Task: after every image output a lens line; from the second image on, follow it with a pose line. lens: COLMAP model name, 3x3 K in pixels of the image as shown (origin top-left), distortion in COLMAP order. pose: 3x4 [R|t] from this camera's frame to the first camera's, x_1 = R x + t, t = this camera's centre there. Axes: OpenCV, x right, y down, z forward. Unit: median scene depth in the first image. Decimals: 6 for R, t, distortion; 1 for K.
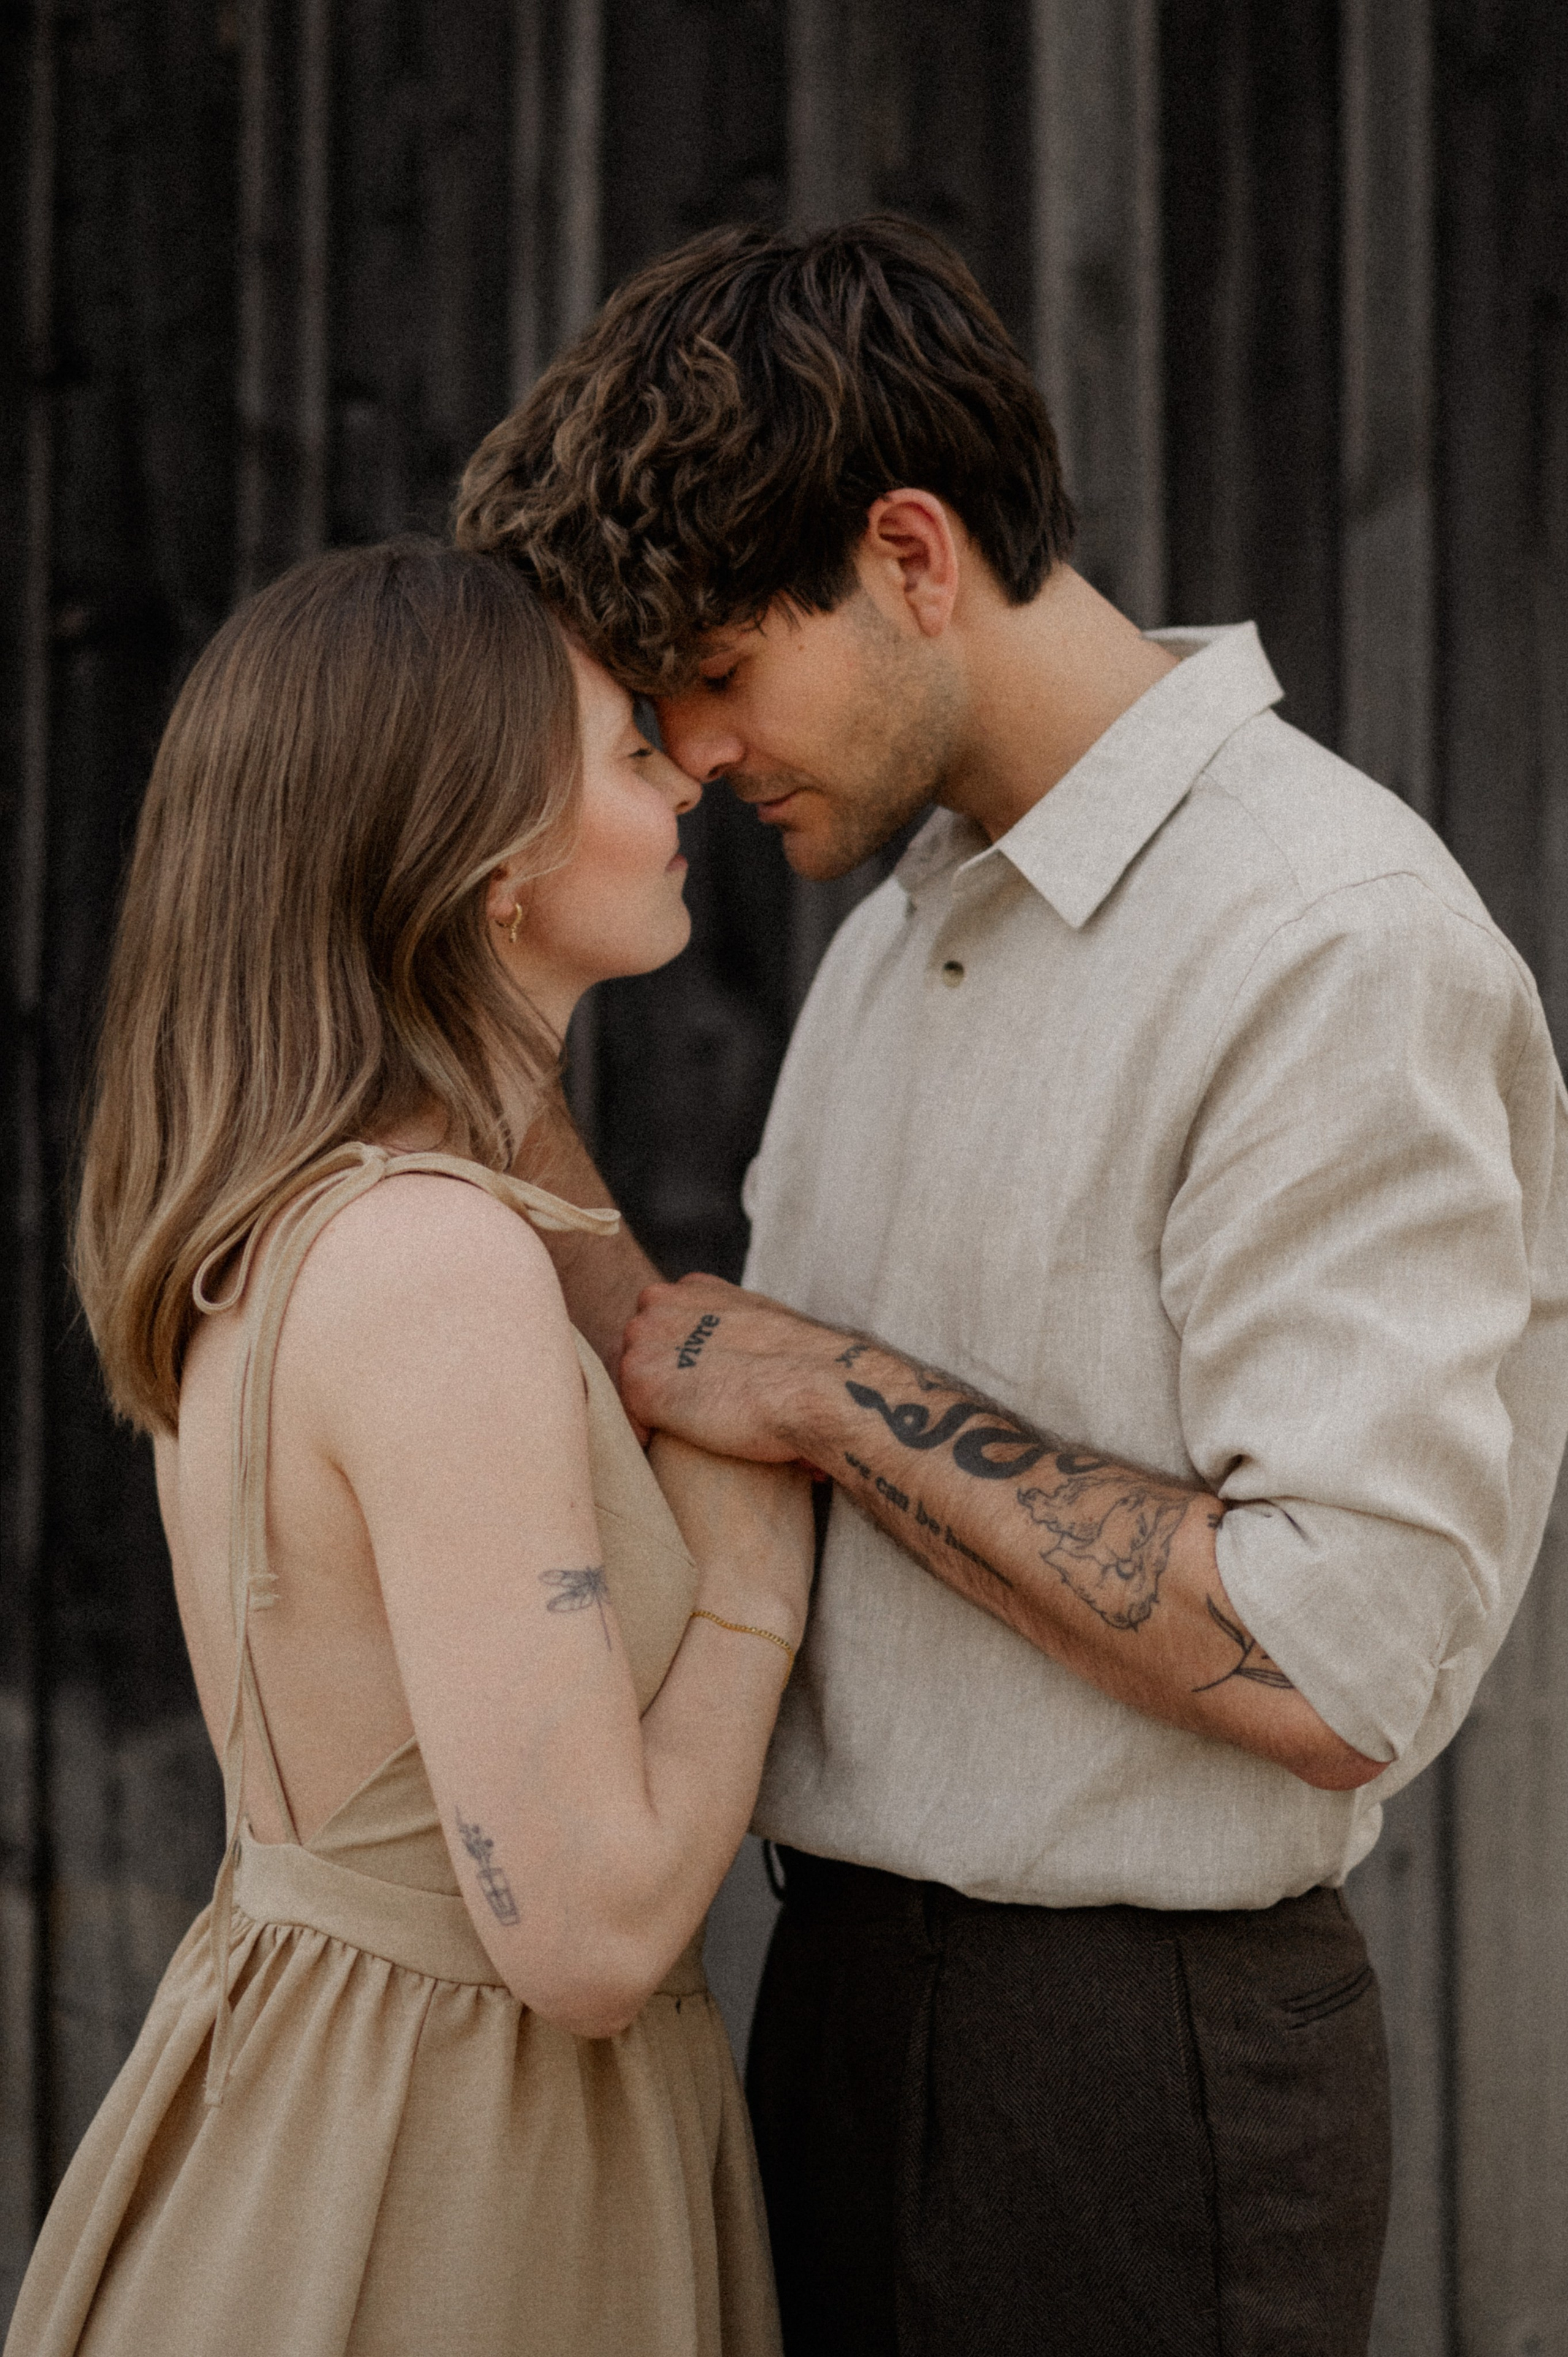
lens RADIAL K [[6010.6, 0, 789.8], [0, 6010.6, 1184.7], [0, 0, 1]] dist [0.115930, 0.000000]
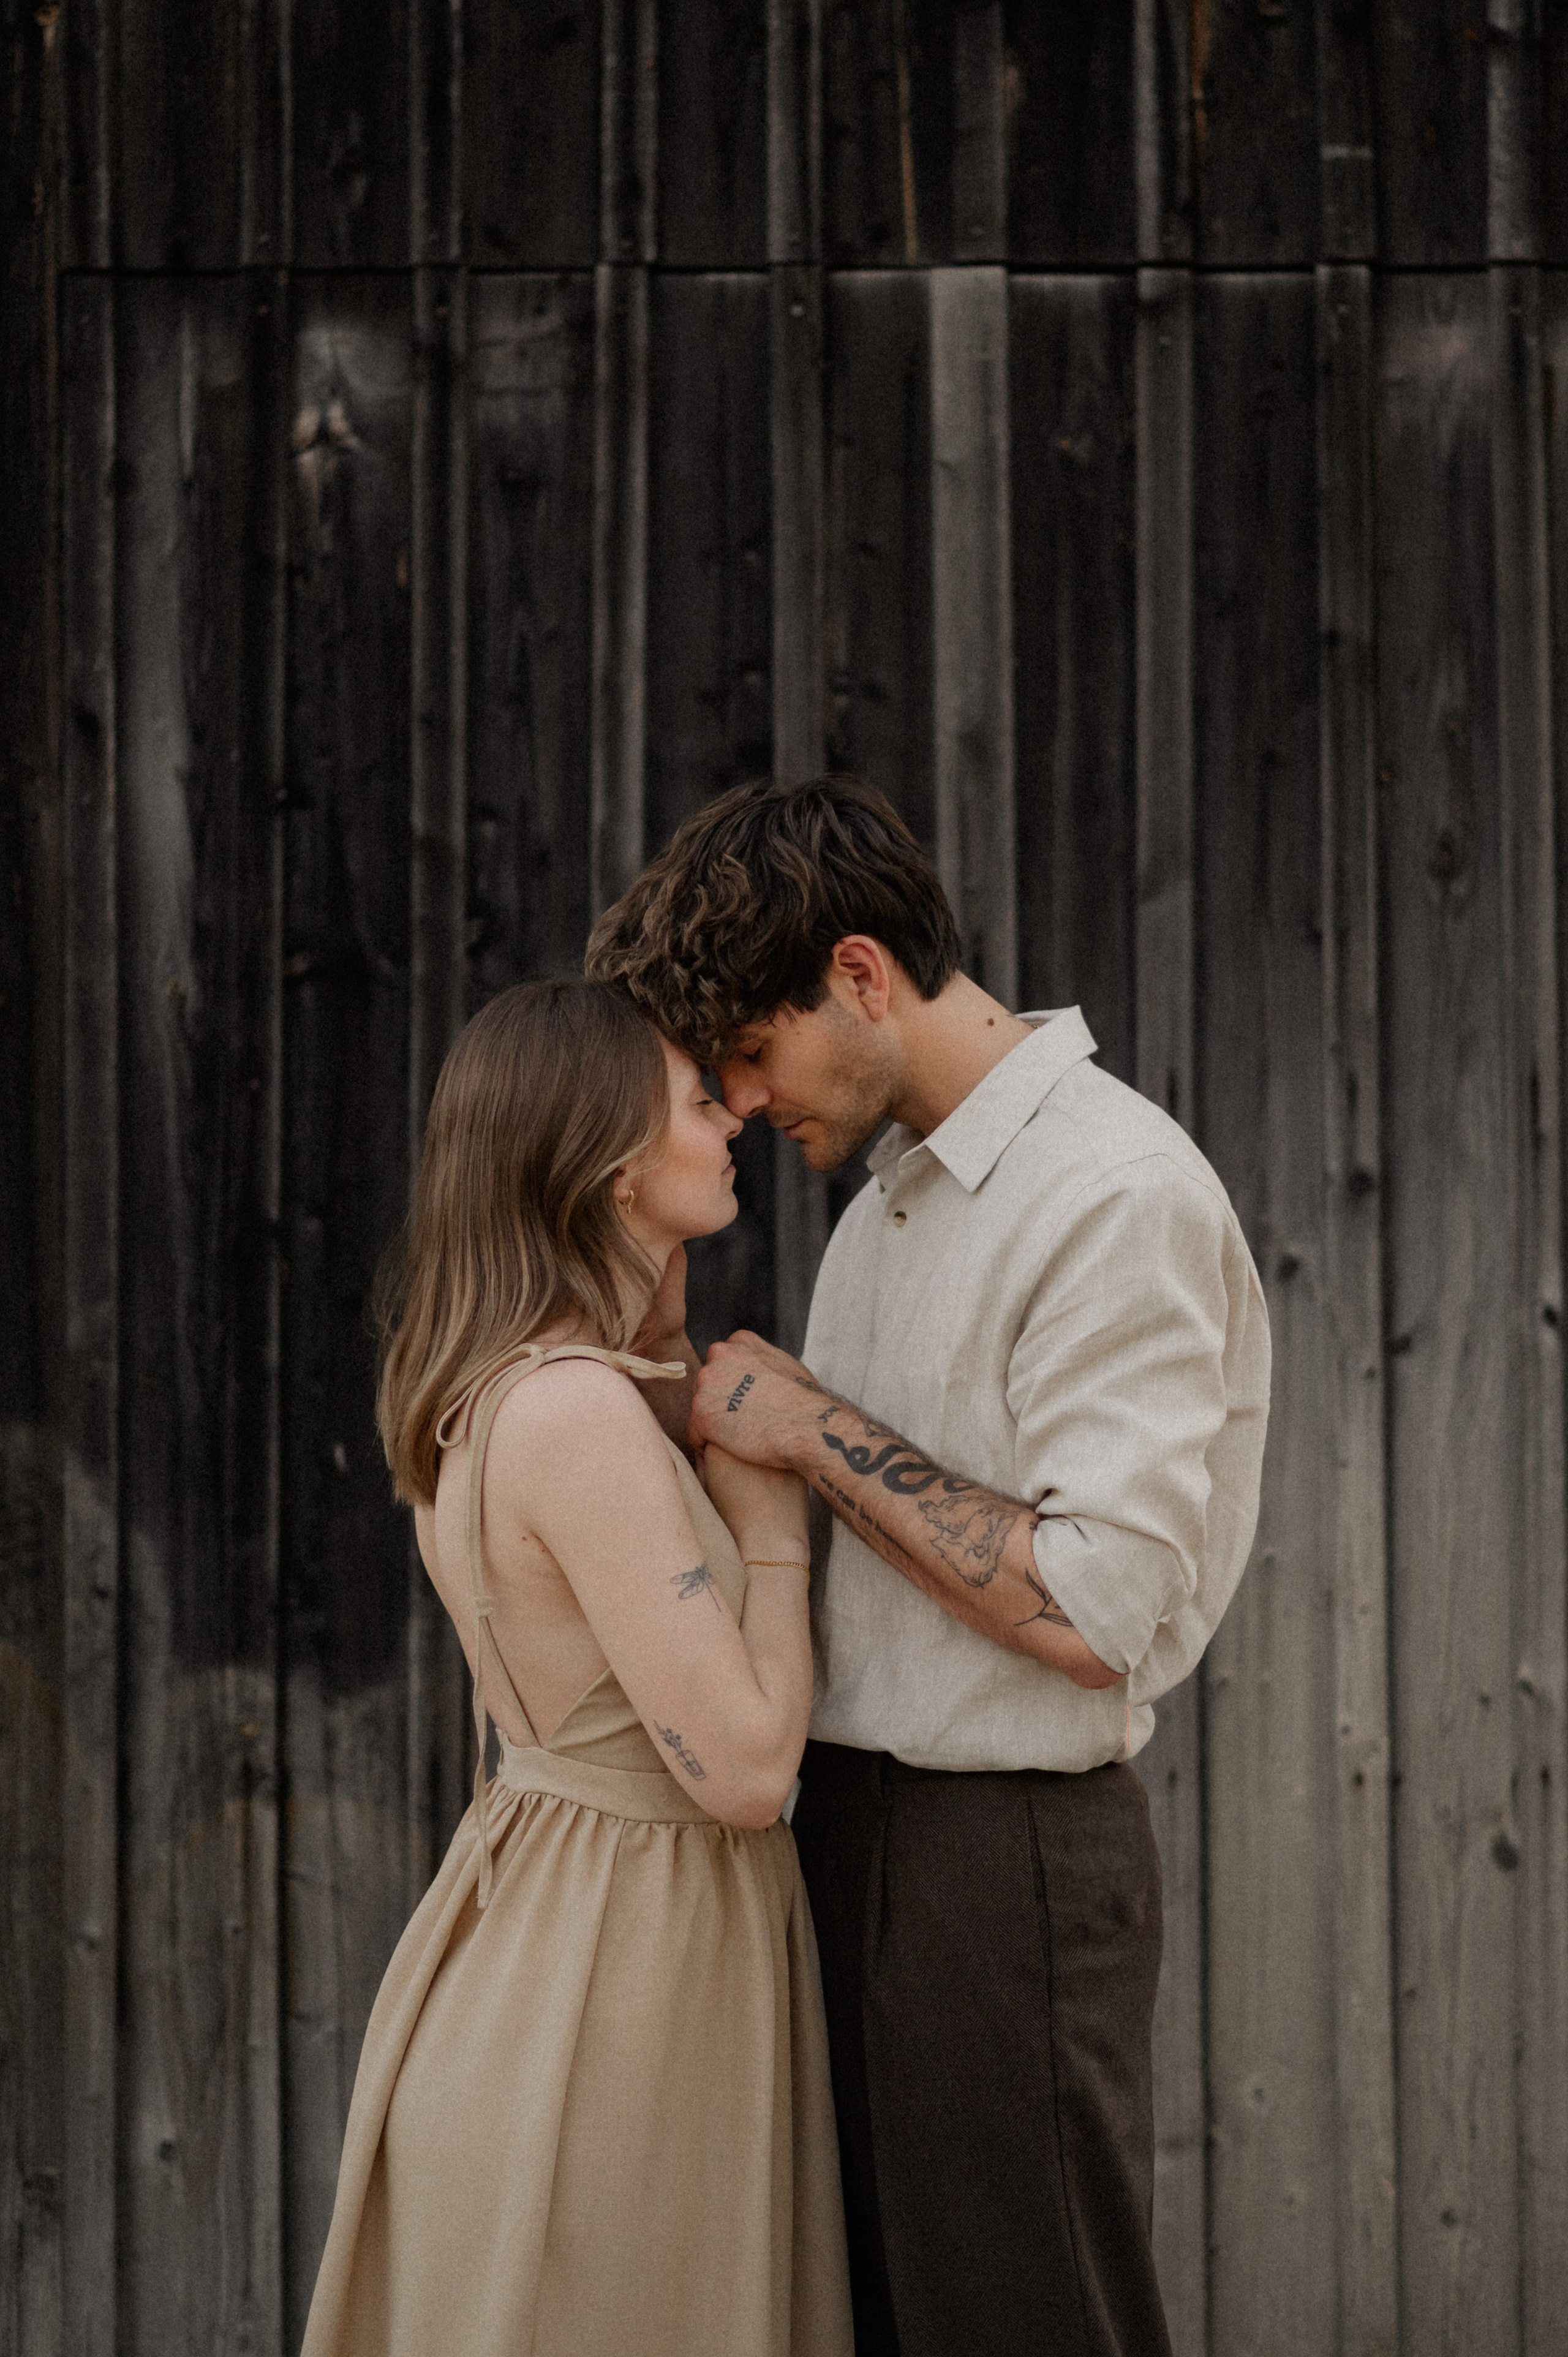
lens RADIAL K [[6010.6, 0, 776.0], [0, 6010.6, 1174.7], [0, 0, 1]] dist [0.115930, 0.000000]
pose [[0.999744, -0.000827, 0.022626, -0.040509], [0.000895, 0.999995, -0.002987, -0.043482], [-0.022623, 0.003007, 0.999740, -0.625692]]
